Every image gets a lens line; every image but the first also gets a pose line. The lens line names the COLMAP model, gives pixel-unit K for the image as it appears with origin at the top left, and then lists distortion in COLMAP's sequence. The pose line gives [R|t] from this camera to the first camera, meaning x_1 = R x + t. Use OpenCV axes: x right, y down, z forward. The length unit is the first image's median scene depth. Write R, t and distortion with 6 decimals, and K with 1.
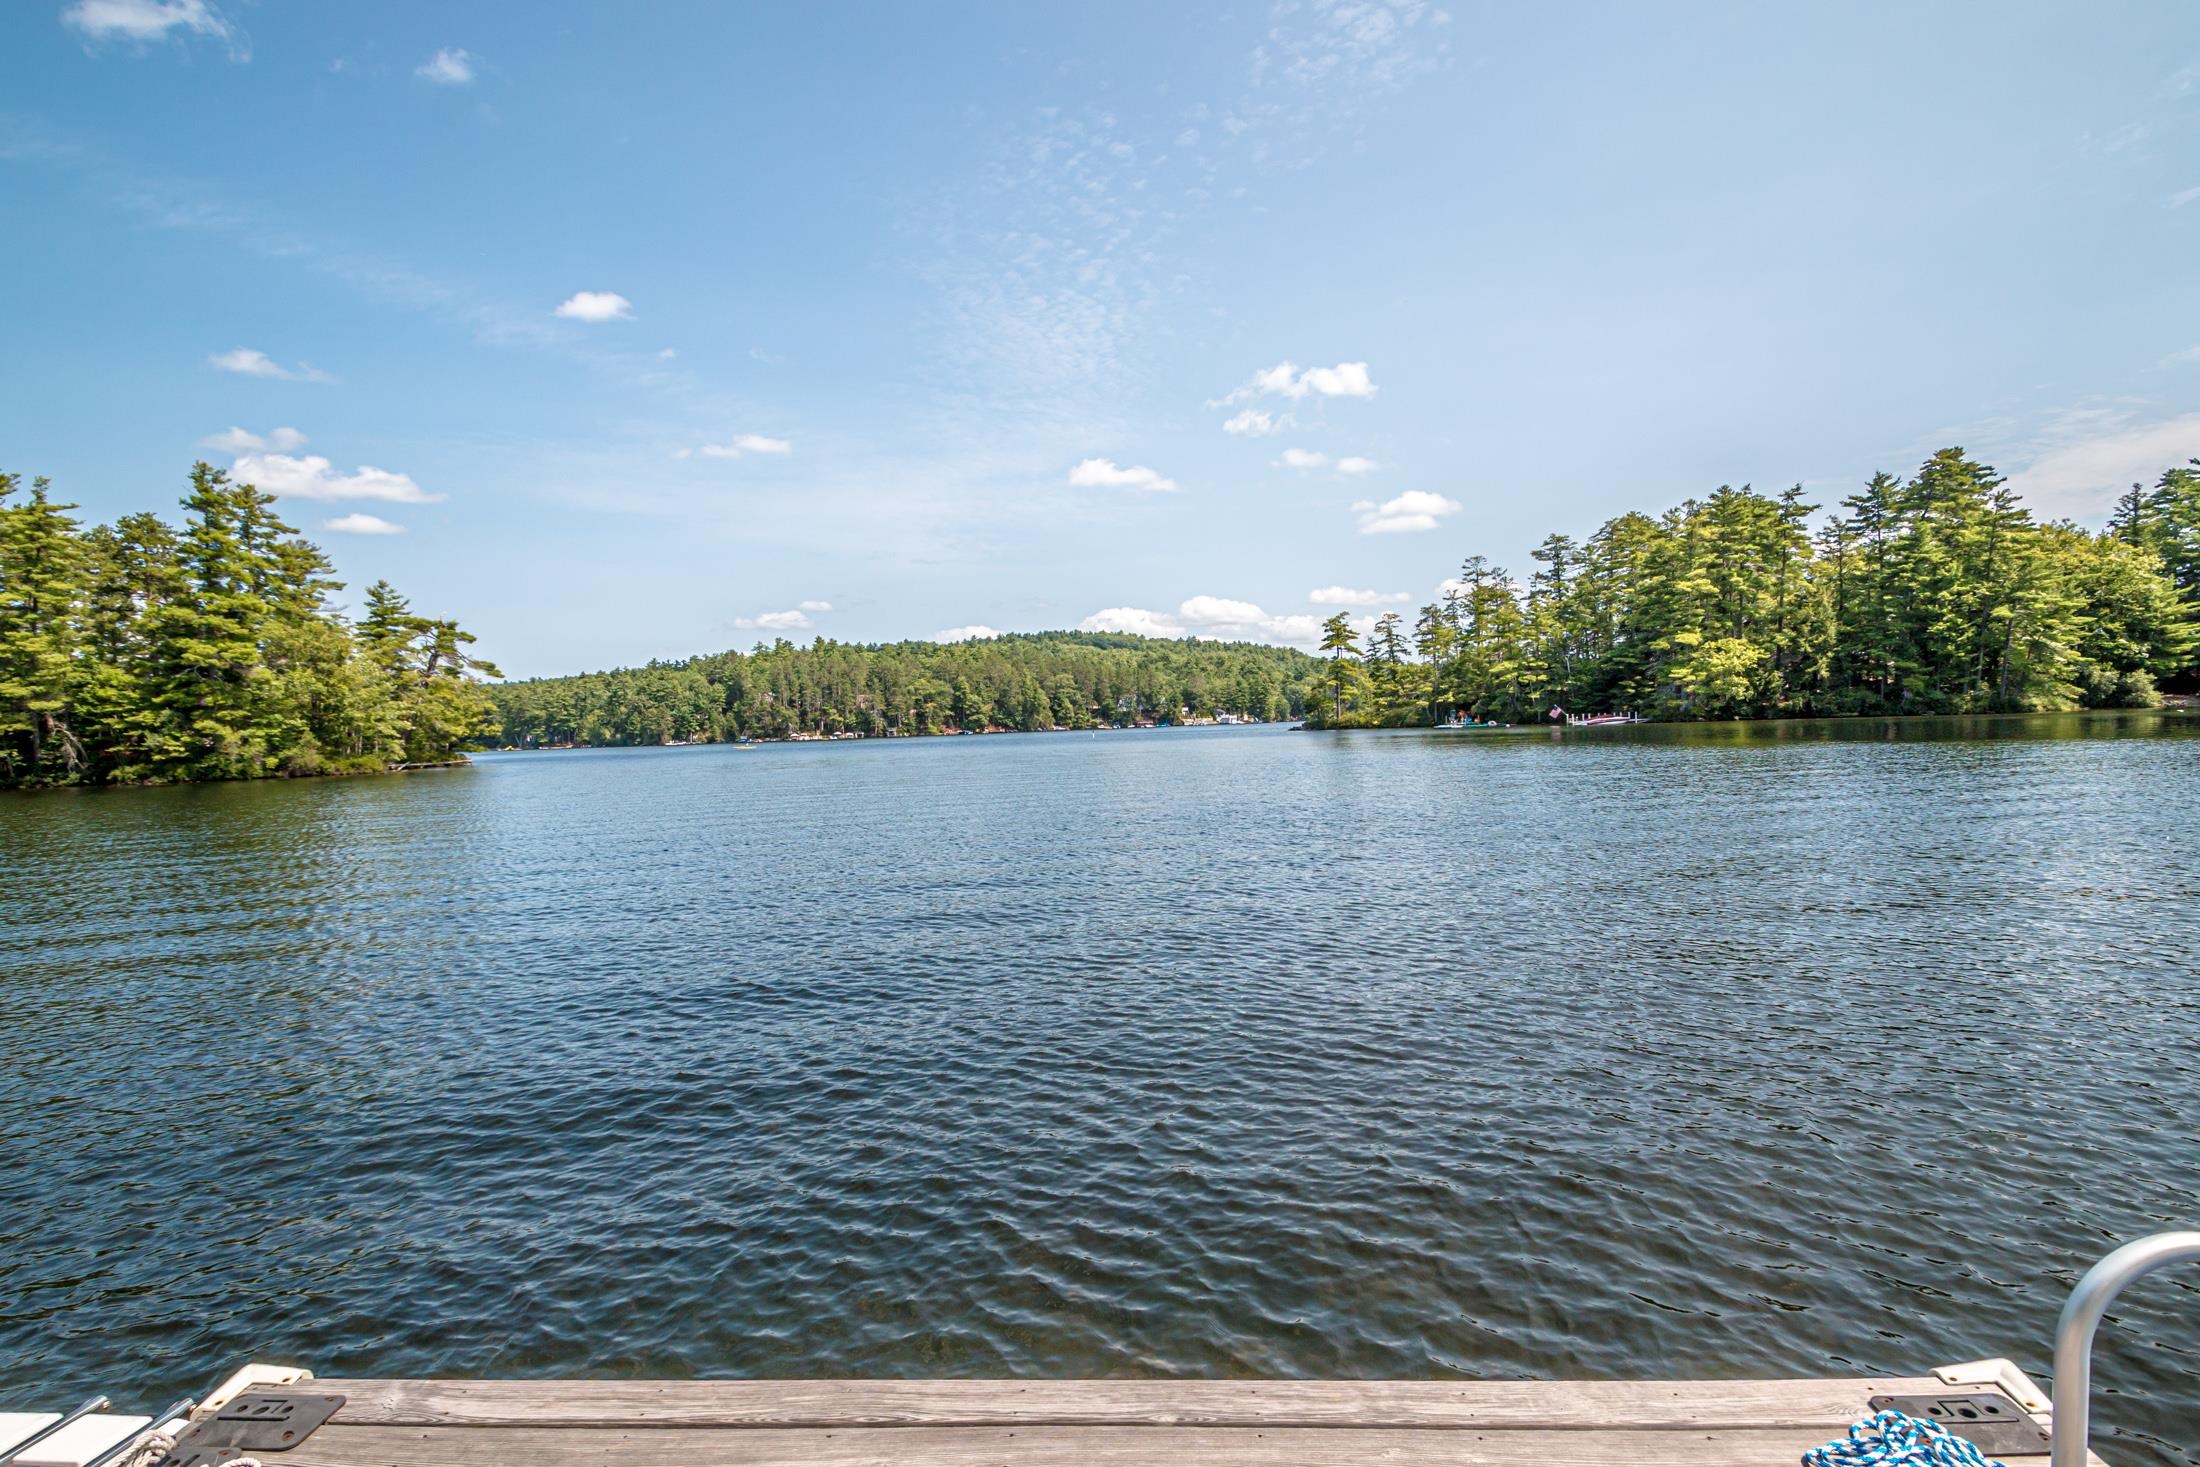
lens RADIAL K [[1063.3, 0, 1101.3], [0, 1063.3, 773.9], [0, 0, 1]] dist [0.012065, -0.019662]
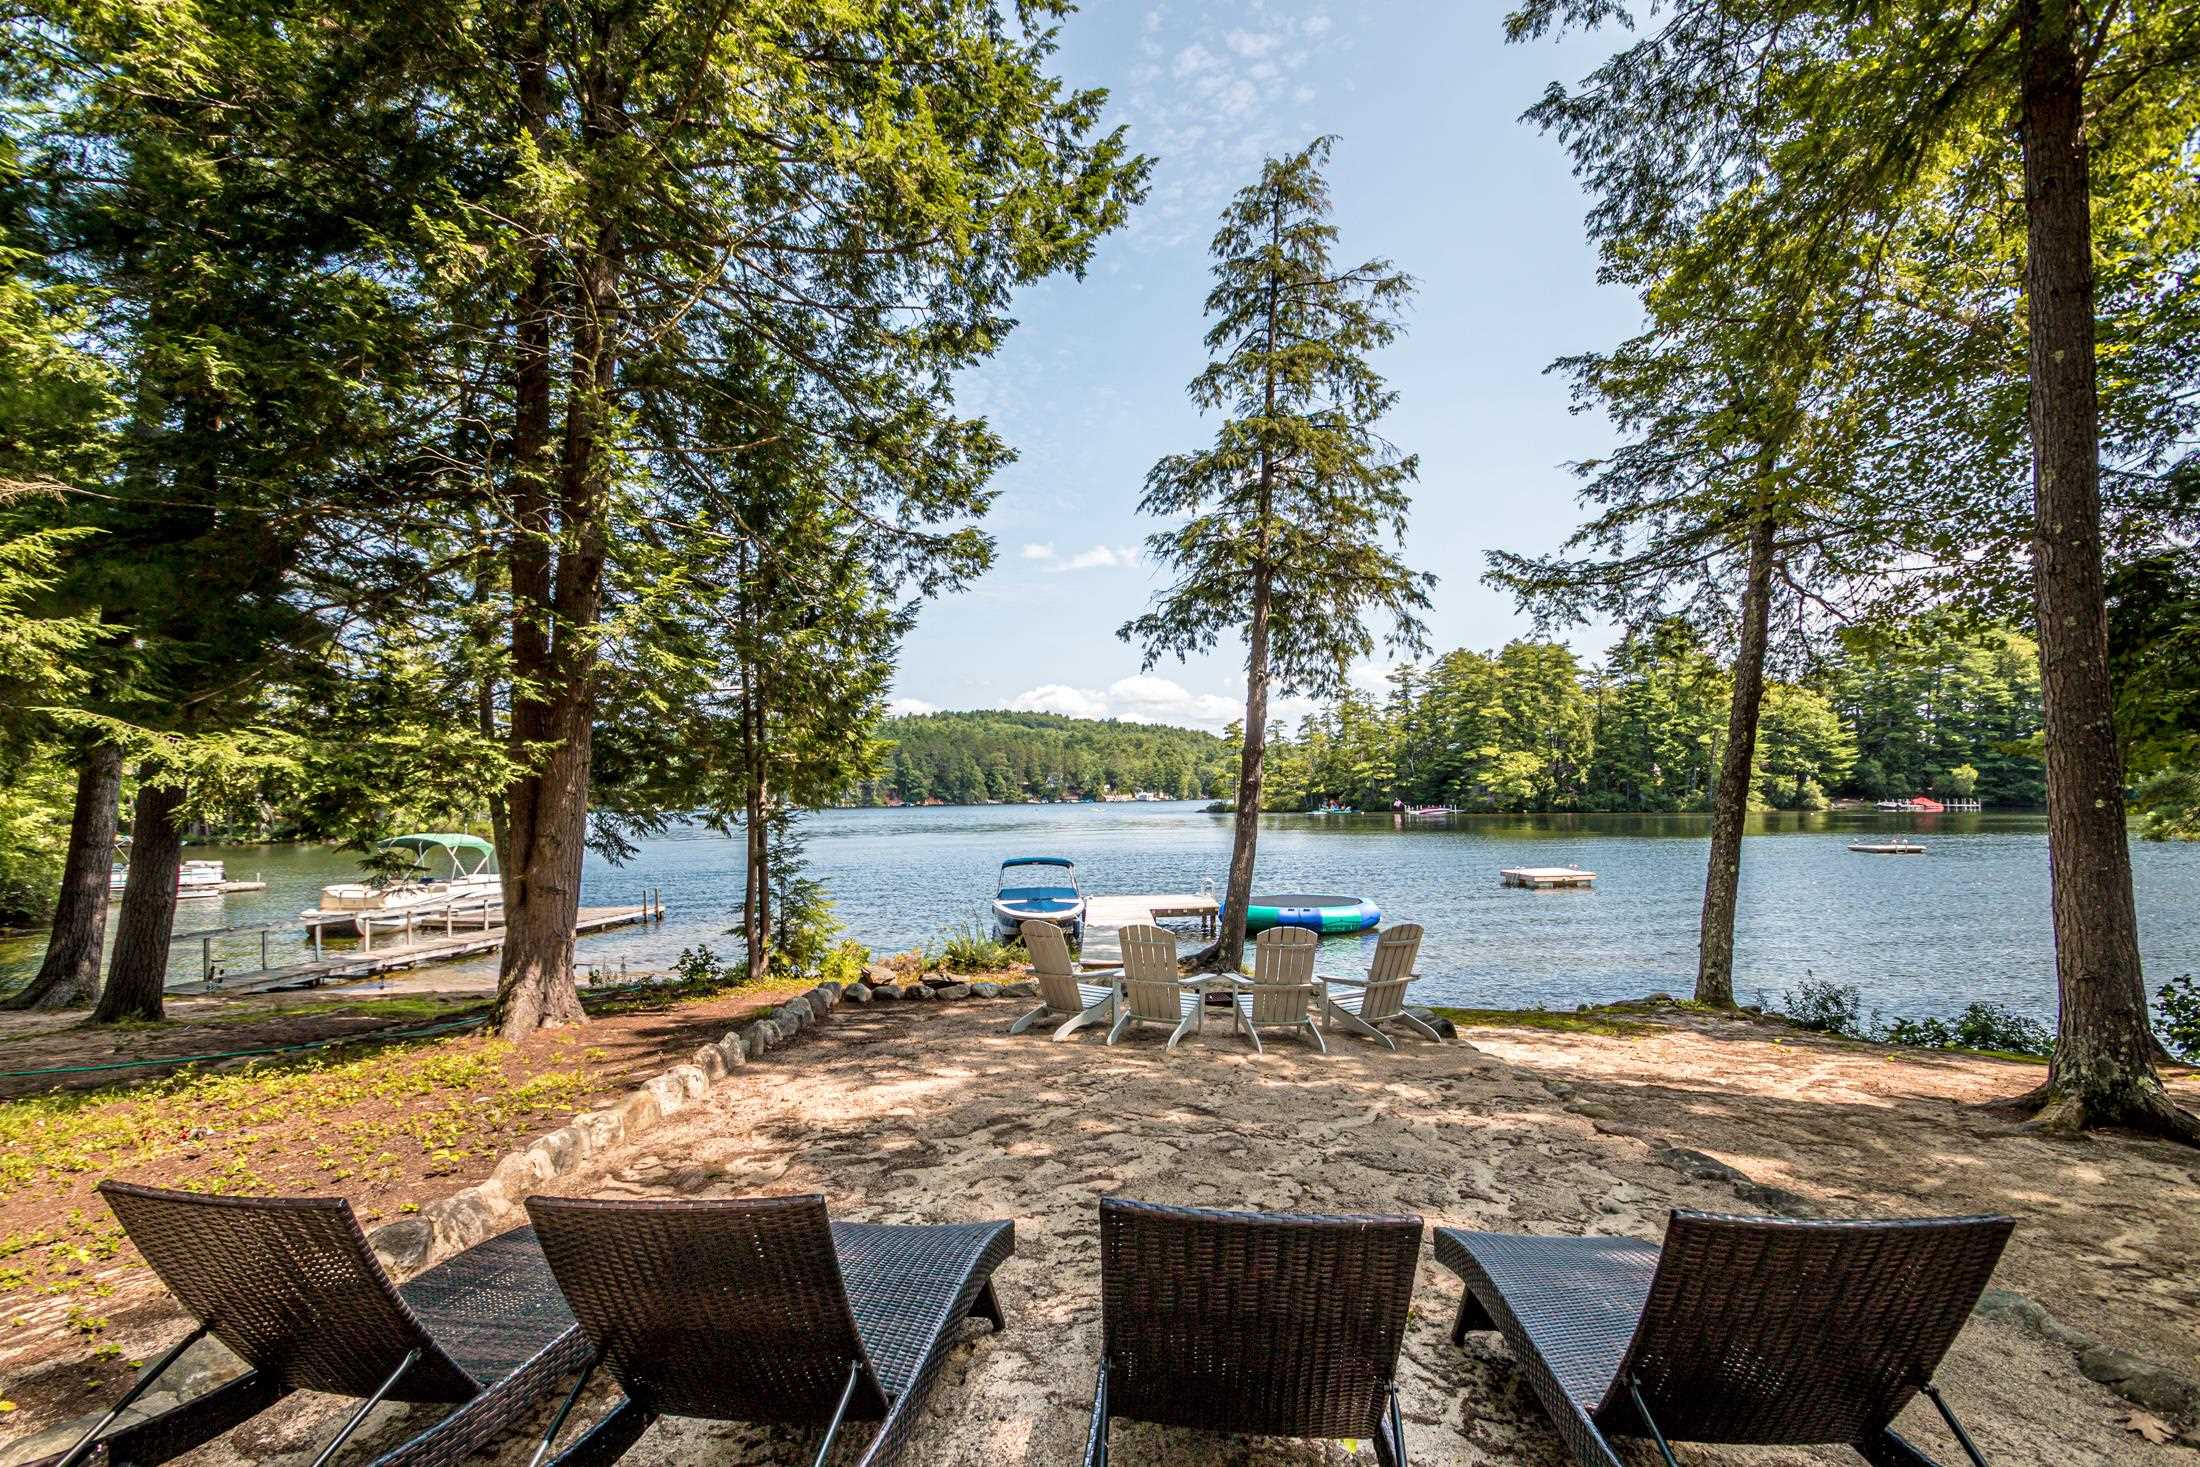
lens RADIAL K [[1017.7, 0, 1098.7], [0, 1017.7, 767.8], [0, 0, 1]] dist [0.015251, -0.020440]
pose [[0.997130, 0.021081, 0.072713, -0.030348], [-0.015584, 0.997035, -0.075355, -0.001942], [-0.074086, 0.074006, 0.994502, -0.221781]]
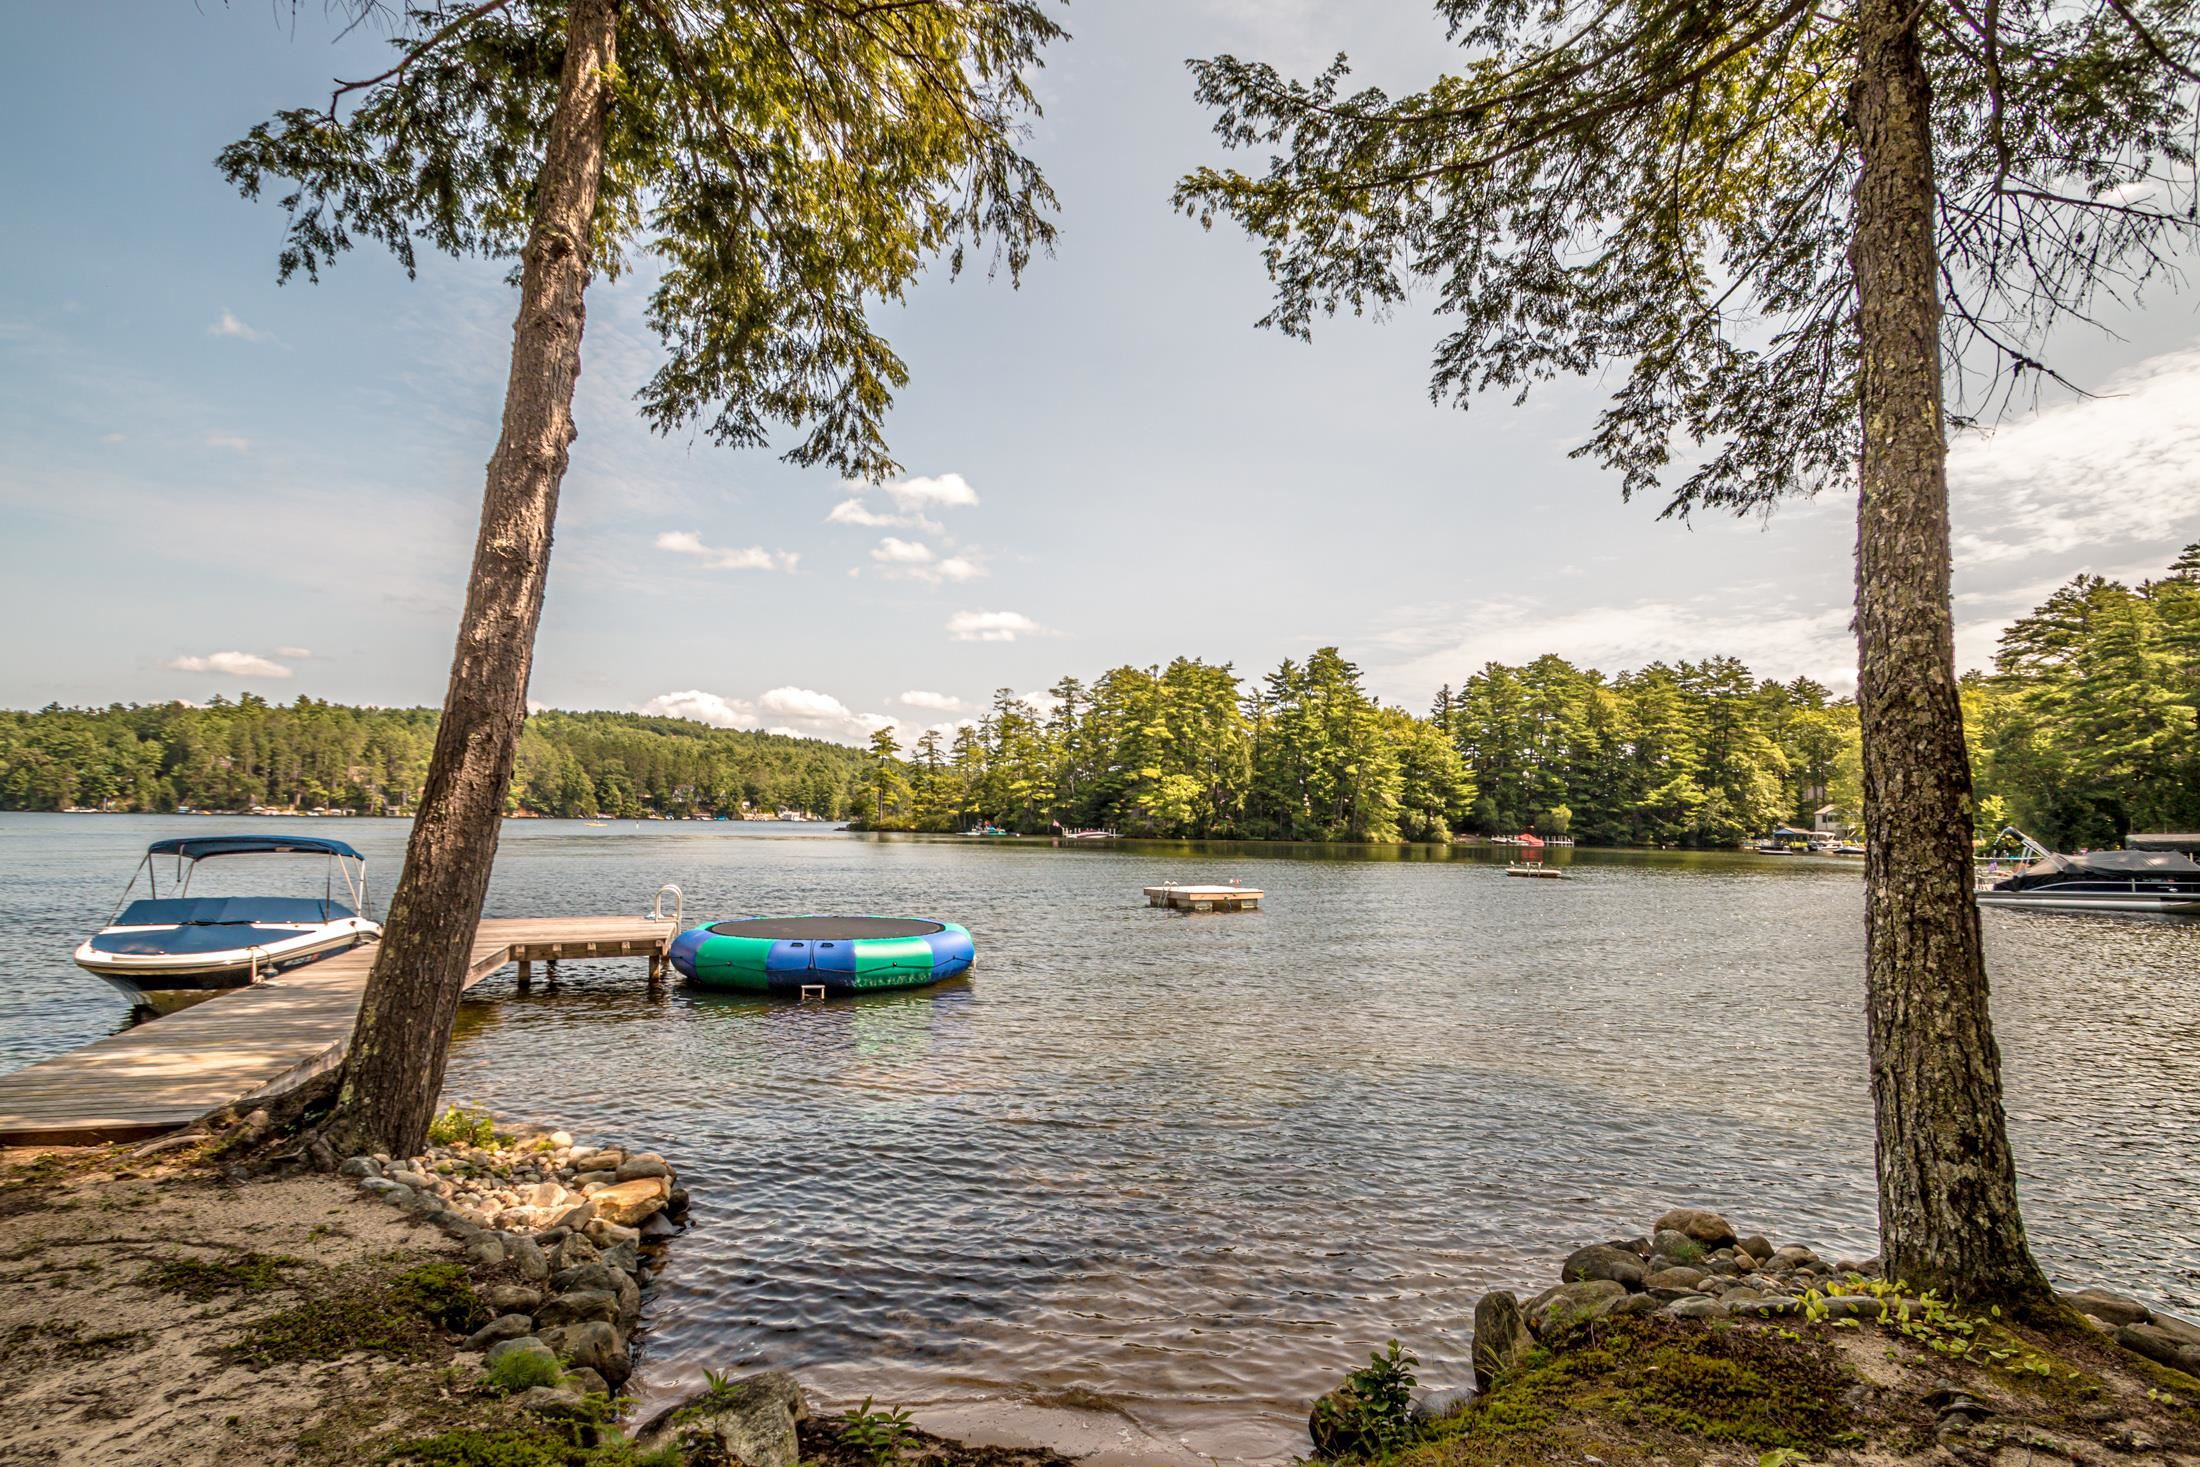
lens RADIAL K [[1068.2, 0, 1100.7], [0, 1068.2, 780.3], [0, 0, 1]] dist [-0.022268, 0.029358]
pose [[0.921545, 0.064977, 0.382796, 0.011299], [-0.030812, 0.995027, -0.094721, 0.003319], [-0.387047, 0.075495, 0.918964, -0.129487]]
